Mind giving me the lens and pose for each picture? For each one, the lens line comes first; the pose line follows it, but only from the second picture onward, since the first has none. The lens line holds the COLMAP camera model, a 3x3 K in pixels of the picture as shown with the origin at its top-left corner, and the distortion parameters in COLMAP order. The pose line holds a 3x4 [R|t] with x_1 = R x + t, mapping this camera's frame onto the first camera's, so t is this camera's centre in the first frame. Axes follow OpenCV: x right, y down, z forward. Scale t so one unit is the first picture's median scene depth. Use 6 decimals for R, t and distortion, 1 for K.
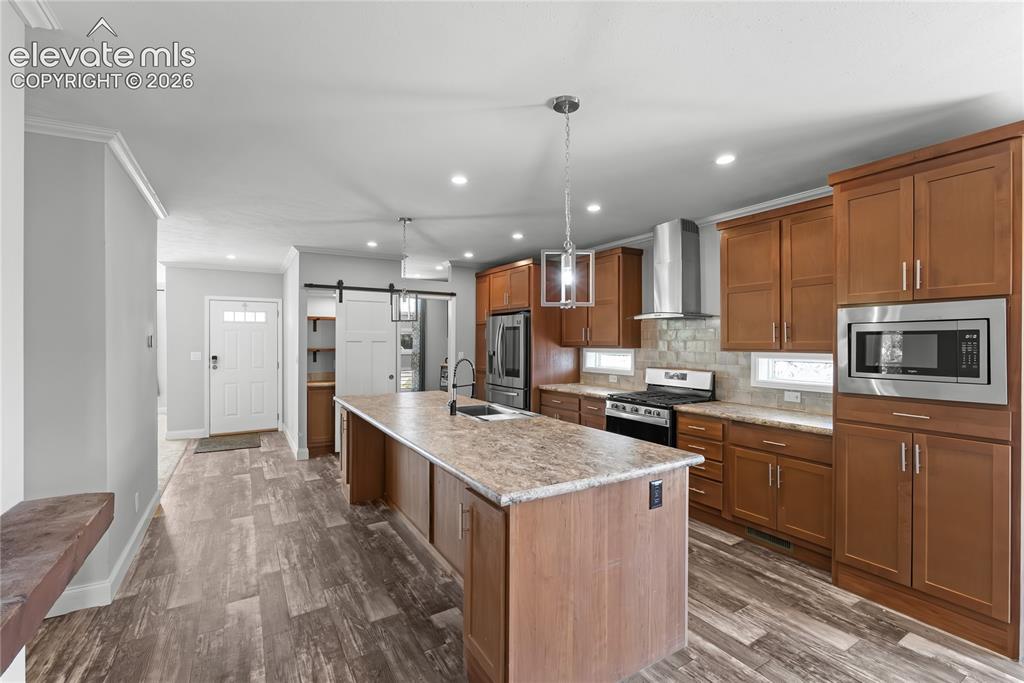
lens RADIAL K [[454.4, 0, 514.7], [0, 454.4, 340.6], [0, 0, 1]] dist [-0.003035, -0.000065]
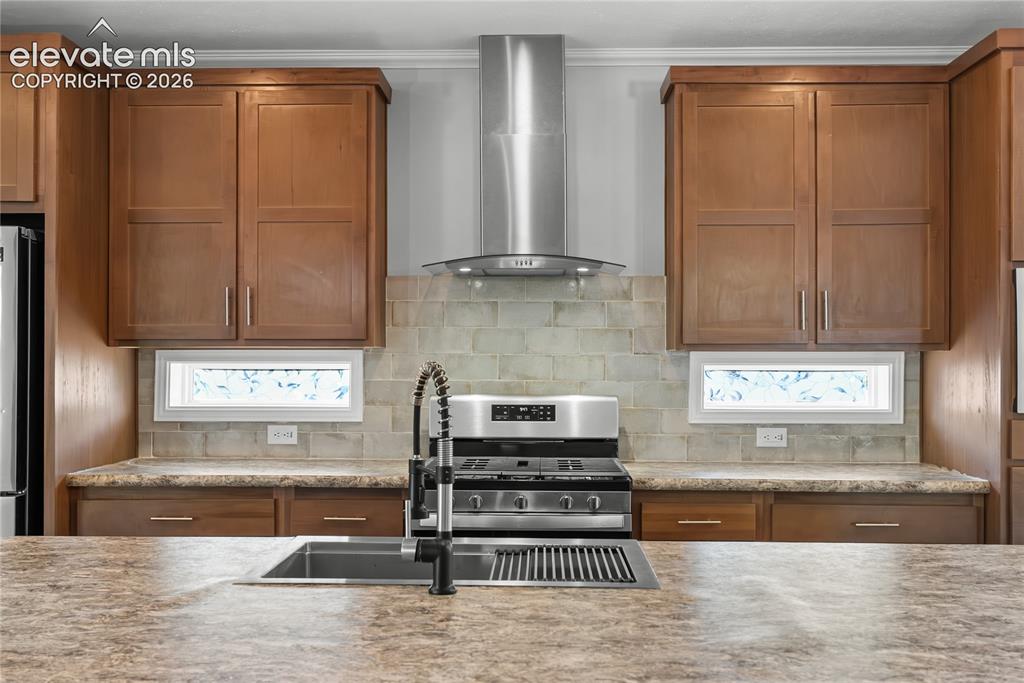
lens RADIAL K [[1034.8, 0, 510.5], [0, 1034.8, 358.7], [0, 0, 1]] dist [0.005288, -0.004664]
pose [[0.543131, -0.000353, 0.839648, -0.403162], [-0.003323, 0.999991, 0.002570, 0.024040], [-0.839641, -0.004186, 0.543125, 0.454075]]
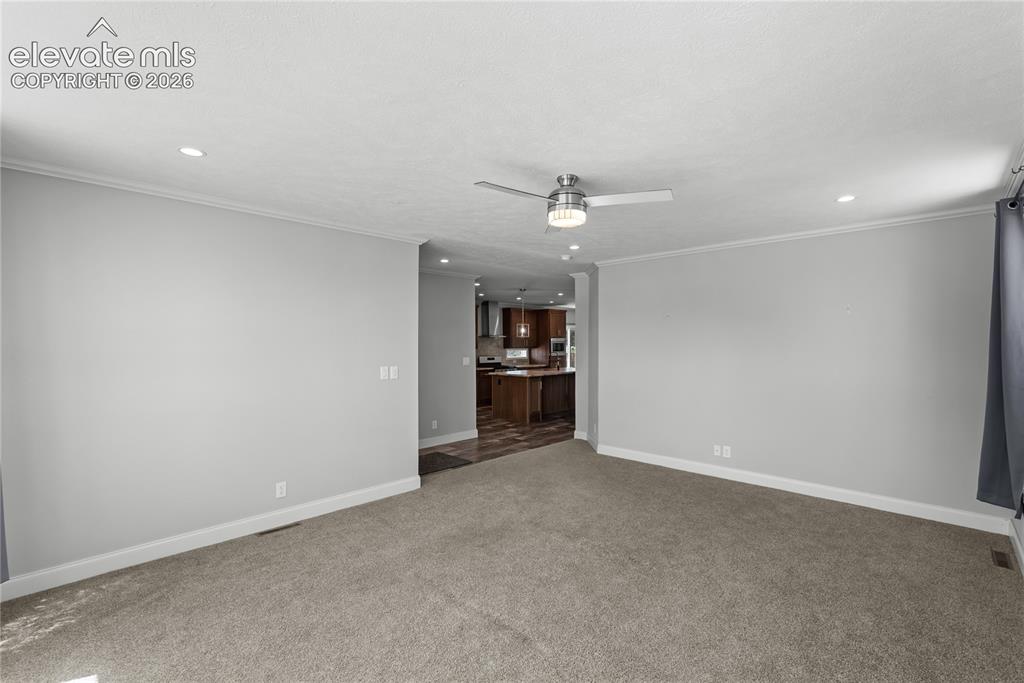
lens RADIAL K [[449.3, 0, 512.0], [0, 449.3, 341.5], [0, 0, 1]] dist [-0.042461, -0.000398]
pose [[-0.250111, 0.001736, 0.968216, -2.028547], [0.001978, 0.999997, -0.001282, -0.017784], [-0.968215, 0.001595, -0.250114, 1.402630]]
